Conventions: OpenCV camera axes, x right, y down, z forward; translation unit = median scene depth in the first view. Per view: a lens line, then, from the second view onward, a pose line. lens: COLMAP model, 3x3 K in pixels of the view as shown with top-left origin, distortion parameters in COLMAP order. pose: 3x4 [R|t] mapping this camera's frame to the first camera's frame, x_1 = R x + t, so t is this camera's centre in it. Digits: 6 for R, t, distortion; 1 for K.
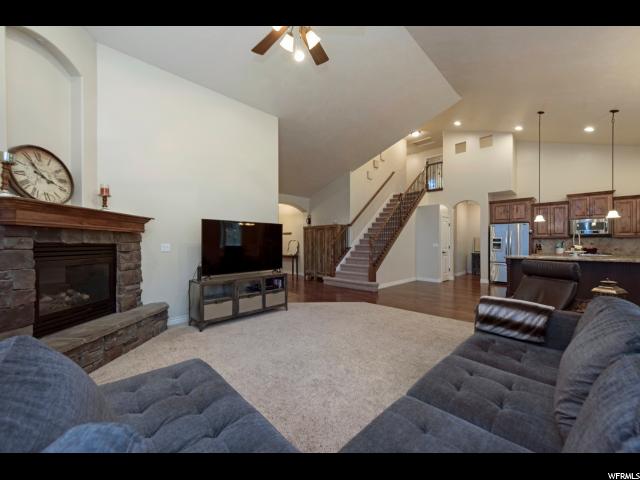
lens RADIAL K [[259.7, 0, 318.2], [0, 259.7, 243.8], [0, 0, 1]] dist [0.002390, 0.000268]
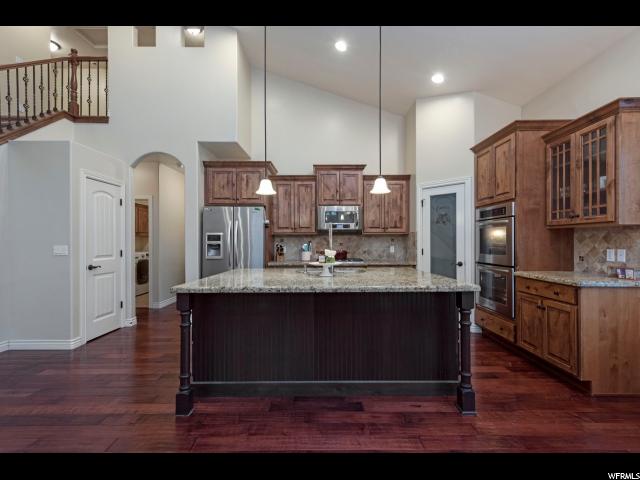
lens RADIAL K [[393.3, 0, 320.0], [0, 393.3, 240.0], [0, 0, 1]] dist [0.000533, 0.000122]
pose [[0.713427, 0.003675, 0.700720, 0.308432], [0.000936, 0.999980, -0.006198, -0.005580], [-0.700729, 0.005078, 0.713410, 0.321482]]
